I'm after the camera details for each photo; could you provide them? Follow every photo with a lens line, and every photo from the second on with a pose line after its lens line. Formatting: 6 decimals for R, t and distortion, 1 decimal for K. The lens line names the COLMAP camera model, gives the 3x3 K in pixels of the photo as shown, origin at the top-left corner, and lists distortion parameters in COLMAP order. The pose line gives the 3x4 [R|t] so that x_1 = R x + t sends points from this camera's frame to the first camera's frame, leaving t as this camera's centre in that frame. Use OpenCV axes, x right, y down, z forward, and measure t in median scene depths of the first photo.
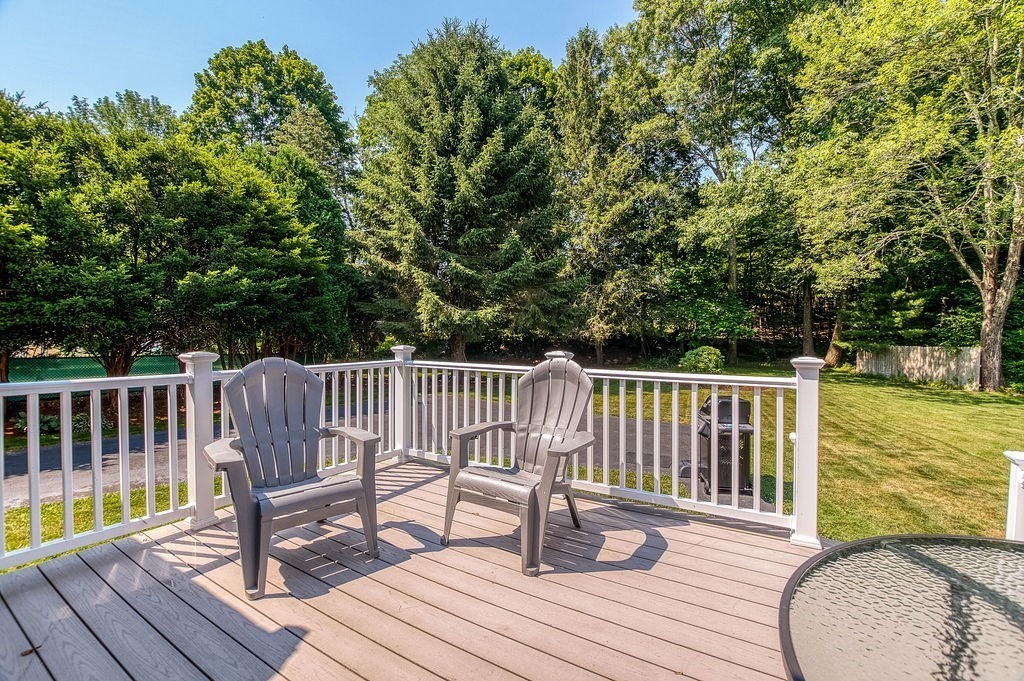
lens RADIAL K [[449.7, 0, 514.6], [0, 449.7, 336.5], [0, 0, 1]] dist [-0.017033, 0.000058]
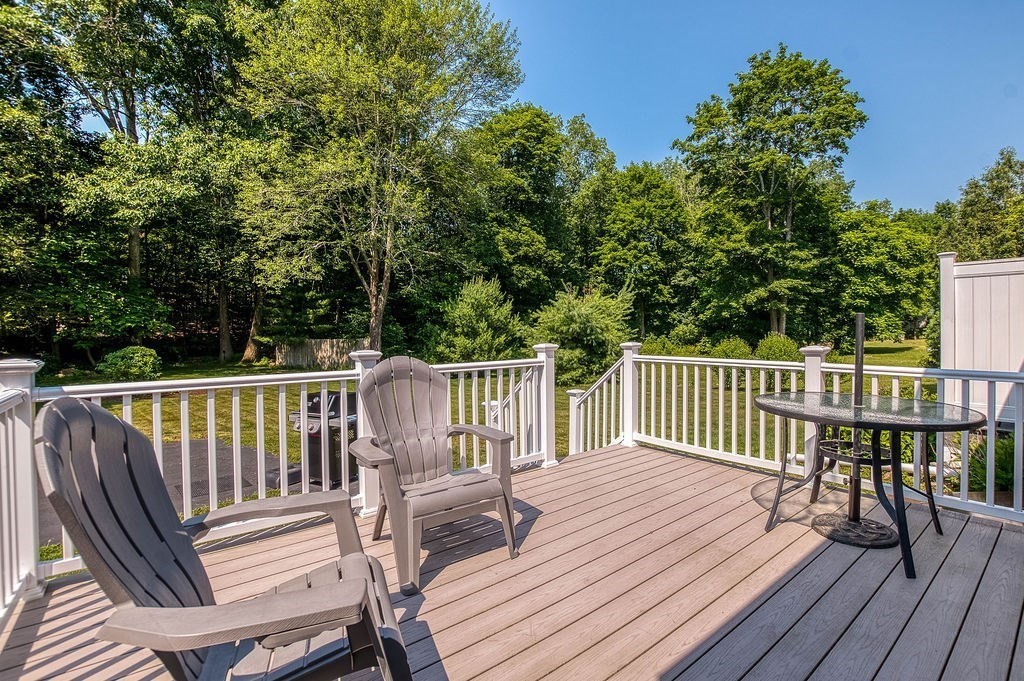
lens RADIAL K [[466.8, 0, 538.2], [0, 466.8, 335.8], [0, 0, 1]] dist [-0.028119, -0.000225]
pose [[0.316102, -0.022248, 0.948464, -0.105793], [0.014912, 0.999718, 0.018481, -0.001040], [-0.948608, 0.008302, 0.316344, 0.064519]]
